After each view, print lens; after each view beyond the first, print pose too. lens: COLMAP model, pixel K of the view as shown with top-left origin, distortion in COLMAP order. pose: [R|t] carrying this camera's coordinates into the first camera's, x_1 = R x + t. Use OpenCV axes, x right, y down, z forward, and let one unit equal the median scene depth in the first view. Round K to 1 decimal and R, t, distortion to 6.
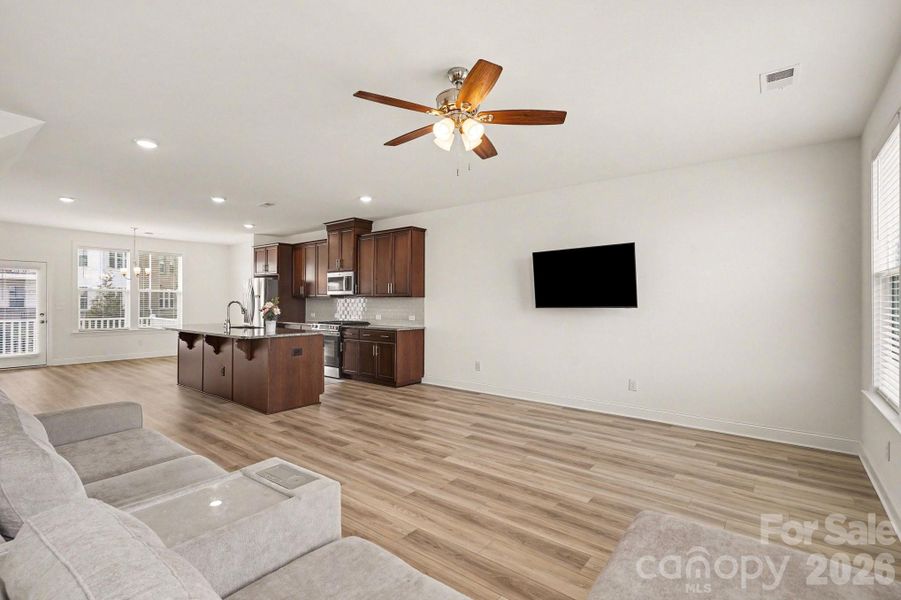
lens RADIAL K [[421.1, 0, 450.8], [0, 421.1, 303.0], [0, 0, 1]] dist [0.000782, 0.001084]
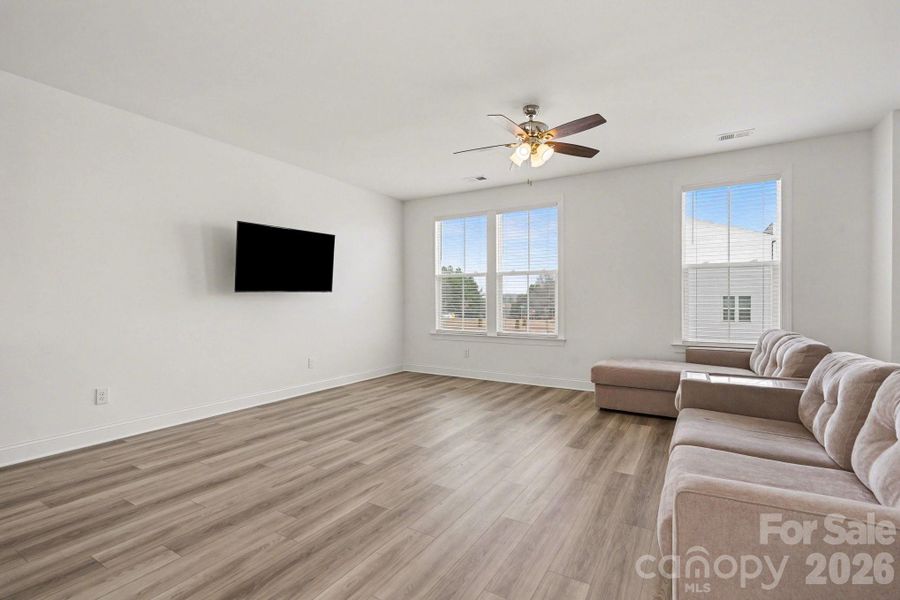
lens RADIAL K [[420.7, 0, 449.7], [0, 420.7, 300.6], [0, 0, 1]] dist [0.000782, 0.001084]
pose [[-0.125476, -0.006264, 0.992077, -0.548693], [0.004592, 0.999966, 0.006895, 0.021390], [-0.992086, 0.005420, -0.125443, 0.615264]]
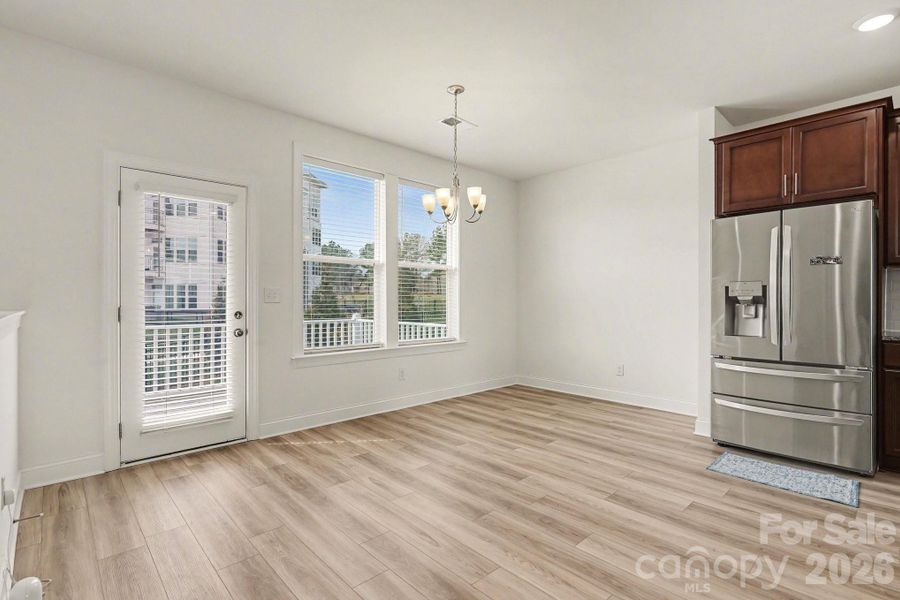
lens RADIAL K [[420.7, 0, 446.9], [0, 420.7, 303.3], [0, 0, 1]] dist [0.000782, 0.001084]
pose [[0.989214, -0.003451, -0.146436, -0.954078], [0.003894, 0.999989, 0.002741, 0.021571], [0.146425, -0.003282, 0.989216, 0.844252]]
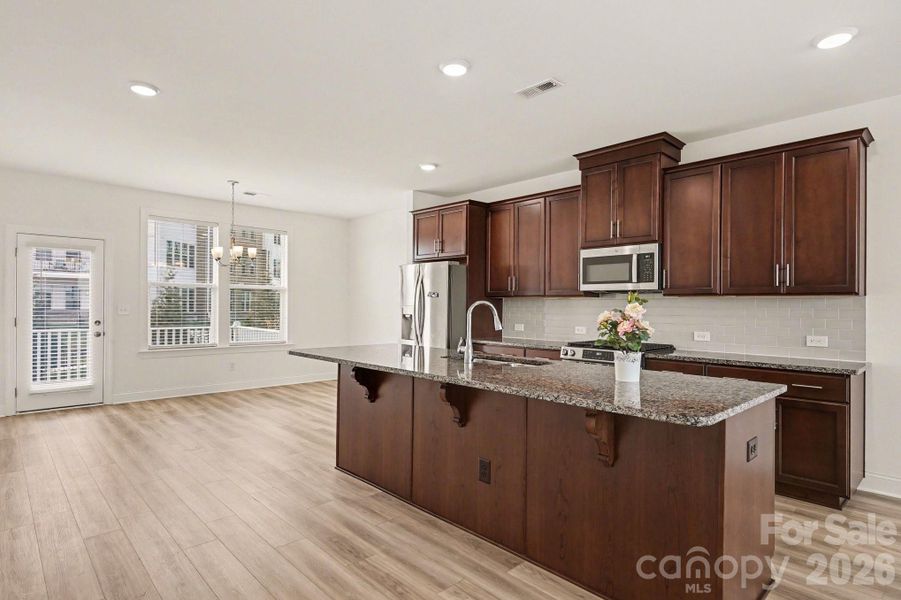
lens RADIAL K [[486.2, 0, 446.1], [0, 486.2, 306.2], [0, 0, 1]] dist [0.008863, 0.001727]
pose [[0.988822, 0.004900, -0.149017, -0.463441], [-0.005098, 0.999987, -0.000949, 0.000771], [0.149010, 0.001698, 0.988834, 0.476947]]
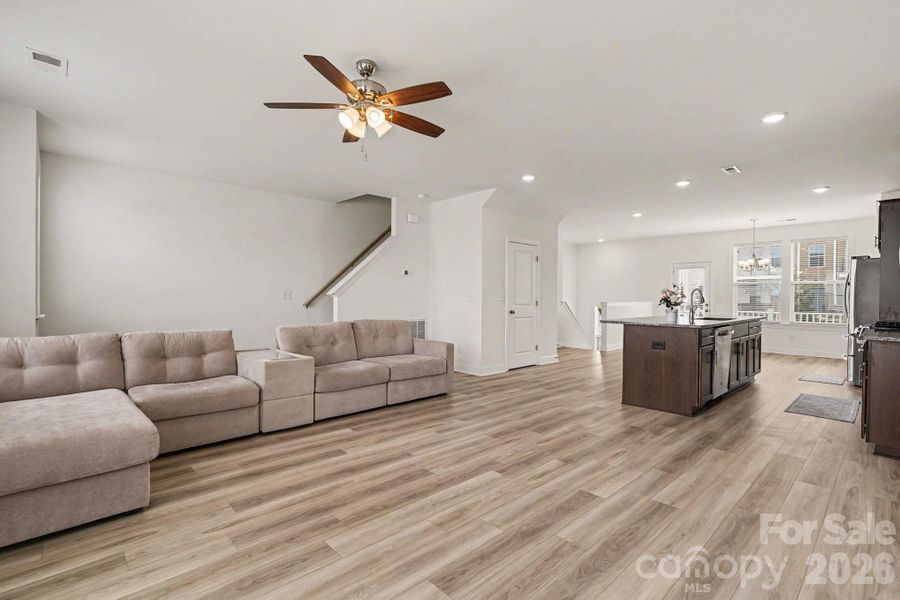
lens RADIAL K [[420.7, 0, 451.8], [0, 420.7, 304.0], [0, 0, 1]] dist [0.000782, 0.001084]
pose [[-0.143498, 0.011880, -0.989579, 0.458276], [-0.012226, 0.999830, 0.013776, 0.022030], [0.989575, 0.014075, -0.143328, 0.596898]]
